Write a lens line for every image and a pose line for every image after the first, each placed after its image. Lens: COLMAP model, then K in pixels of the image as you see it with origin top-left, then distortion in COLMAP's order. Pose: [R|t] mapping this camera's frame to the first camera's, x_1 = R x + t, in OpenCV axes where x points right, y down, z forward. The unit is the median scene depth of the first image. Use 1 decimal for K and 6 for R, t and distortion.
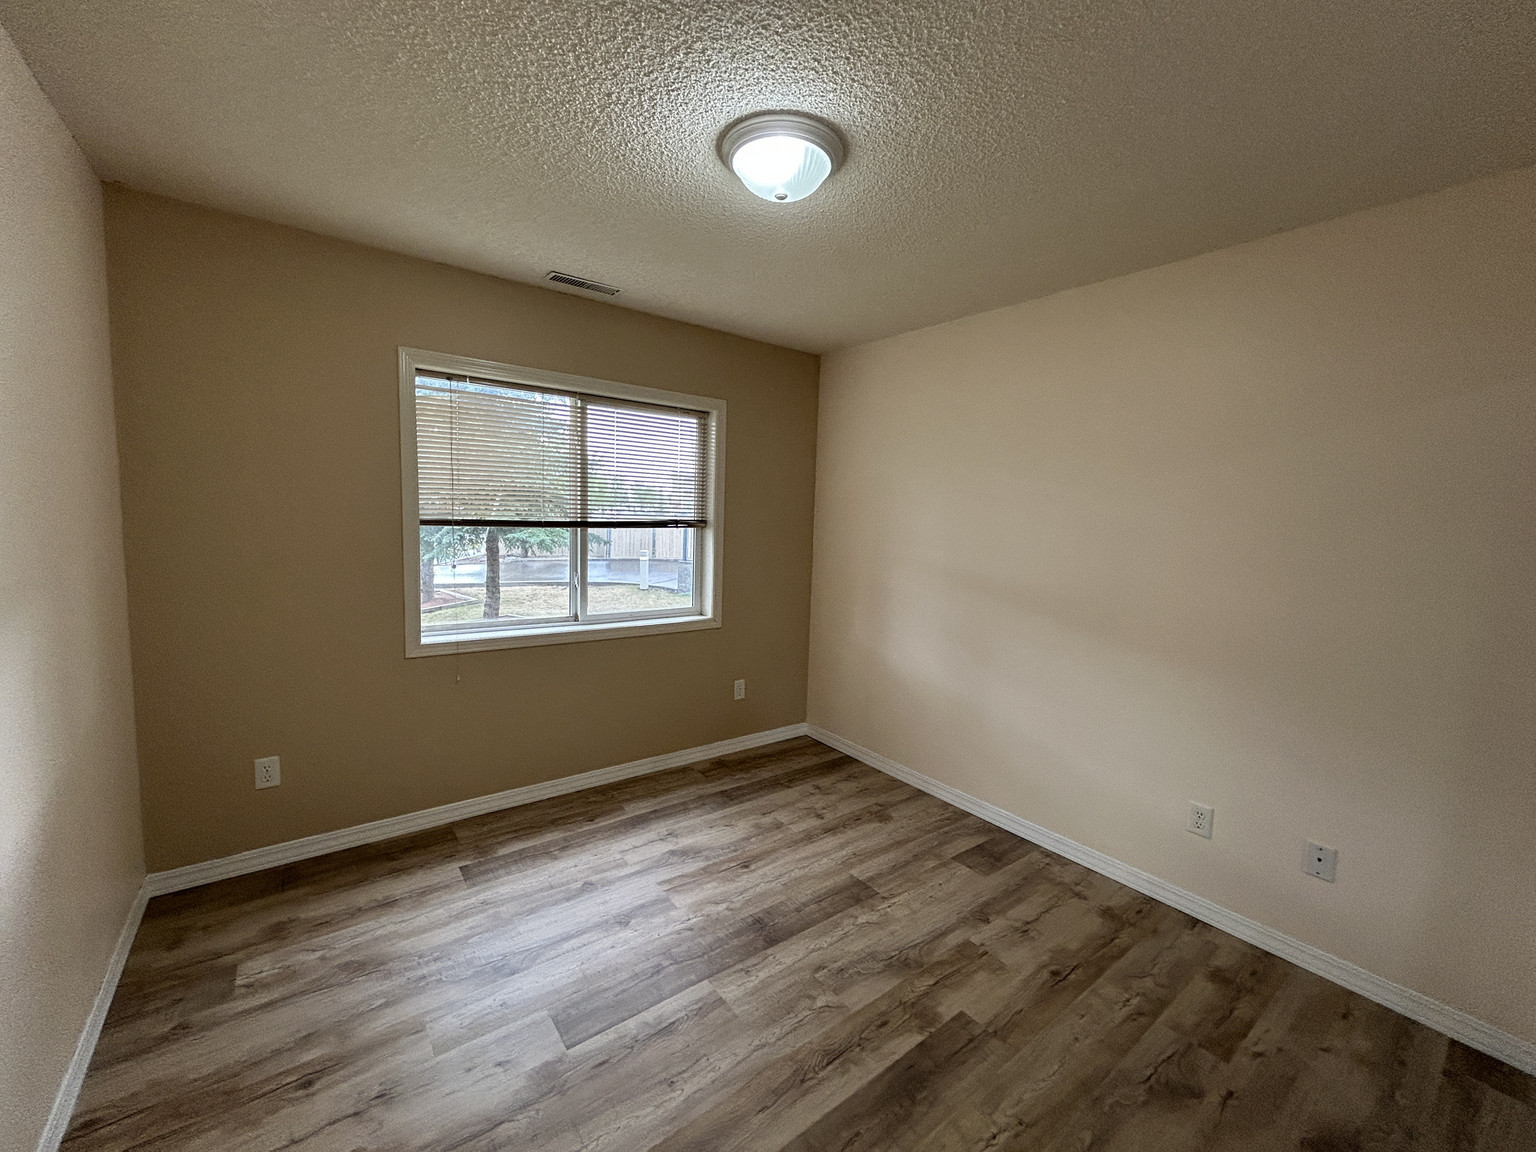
lens RADIAL K [[617.4, 0, 767.6], [0, 617.4, 575.7], [0, 0, 1]] dist [-0.002747, 0.001029]
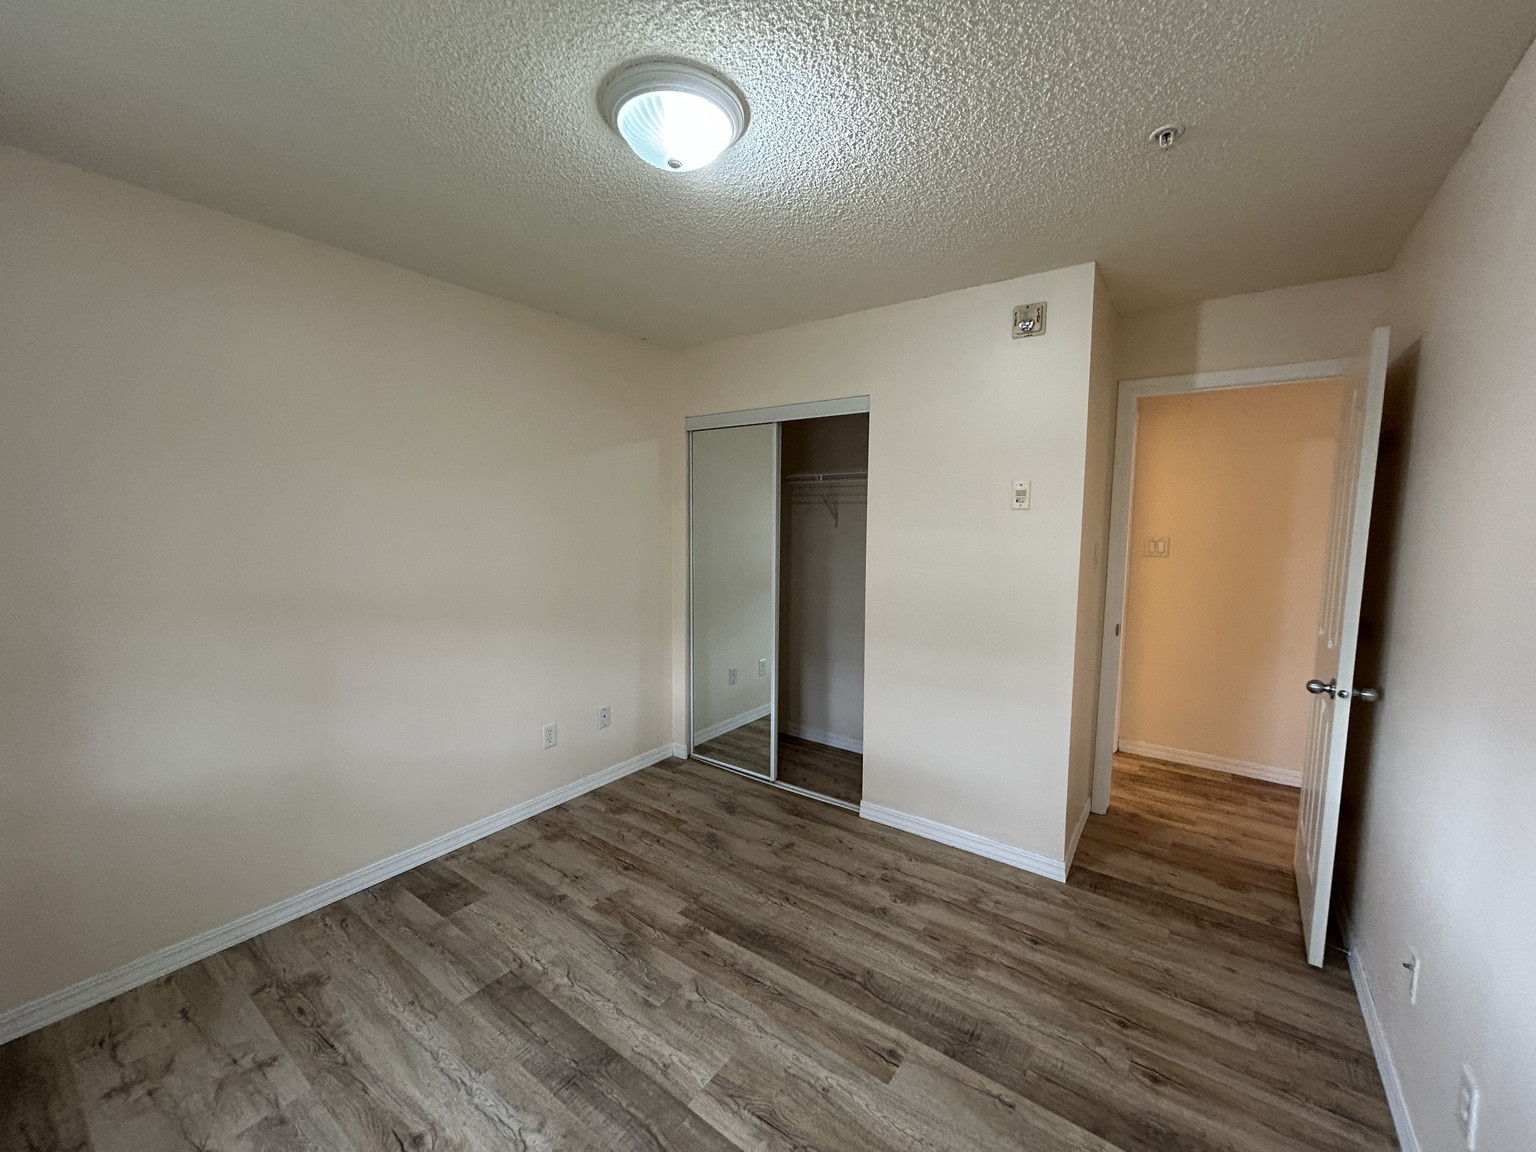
lens RADIAL K [[617.4, 0, 768.2], [0, 617.4, 578.2], [0, 0, 1]] dist [-0.002747, 0.001029]
pose [[-0.291082, -0.130045, 0.947818, -0.727172], [0.078220, 0.984166, 0.159054, -0.132715], [-0.953495, 0.120436, -0.276301, 0.936306]]
